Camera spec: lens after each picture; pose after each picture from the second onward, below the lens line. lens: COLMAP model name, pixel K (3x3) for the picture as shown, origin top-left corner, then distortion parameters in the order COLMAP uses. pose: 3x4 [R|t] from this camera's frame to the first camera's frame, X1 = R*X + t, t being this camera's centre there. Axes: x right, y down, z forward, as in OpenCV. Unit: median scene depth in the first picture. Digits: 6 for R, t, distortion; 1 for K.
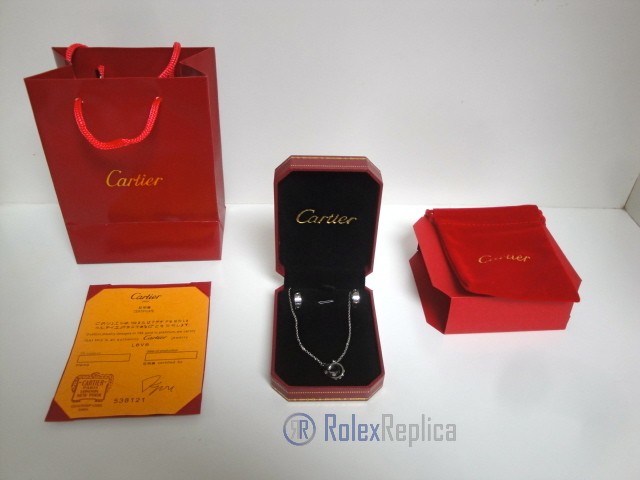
lens RADIAL K [[541.9, 0, 320.0], [0, 541.9, 240.0], [0, 0, 1]] dist [-0.204650, 0.201117]
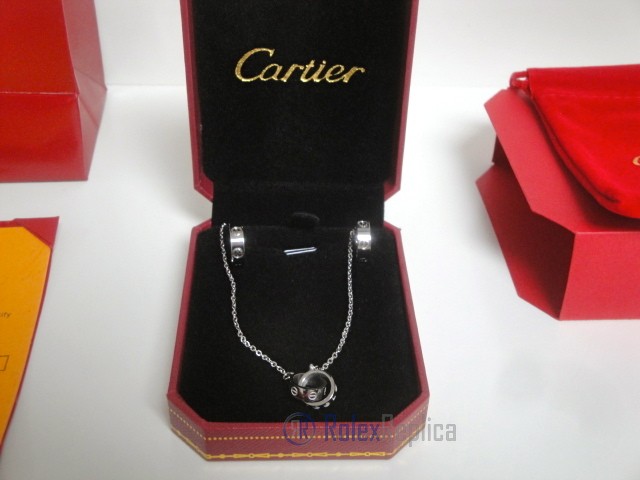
lens RADIAL K [[858.9, 0, 320.0], [0, 858.9, 240.0], [0, 0, 1]] dist [0.032987, 0.112159]
pose [[0.999981, -0.005636, -0.002661, 0.031137], [0.005595, 0.999872, -0.014998, 0.119875], [0.002745, 0.014983, 0.999884, 0.264680]]
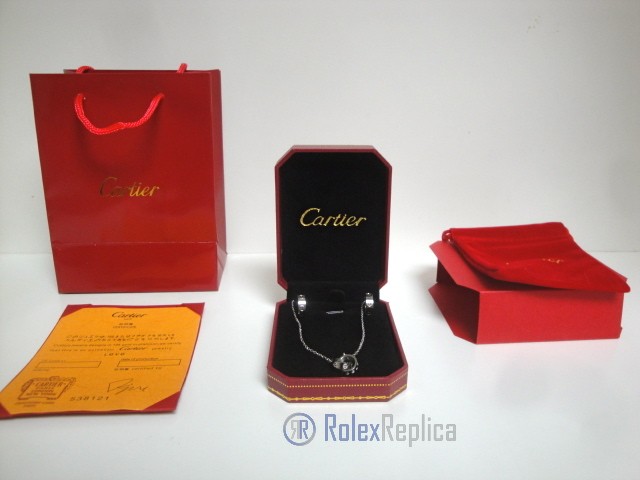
lens RADIAL K [[541.9, 0, 320.0], [0, 541.9, 240.0], [0, 0, 1]] dist [-0.204650, 0.201117]
pose [[0.999483, -0.023616, -0.021827, 0.009200], [0.014598, 0.937968, -0.346416, 0.313476], [0.028654, 0.345918, 0.937827, 0.157568]]
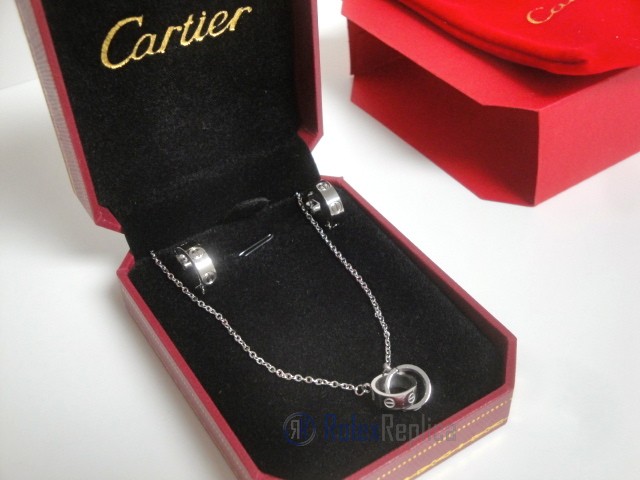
lens RADIAL K [[858.9, 0, 320.0], [0, 858.9, 240.0], [0, 0, 1]] dist [0.032987, 0.112159]
pose [[0.853247, -0.389421, 0.346873, -0.165094], [0.367325, 0.920917, 0.130324, 0.049664], [-0.370192, 0.016217, 0.928814, 0.432155]]
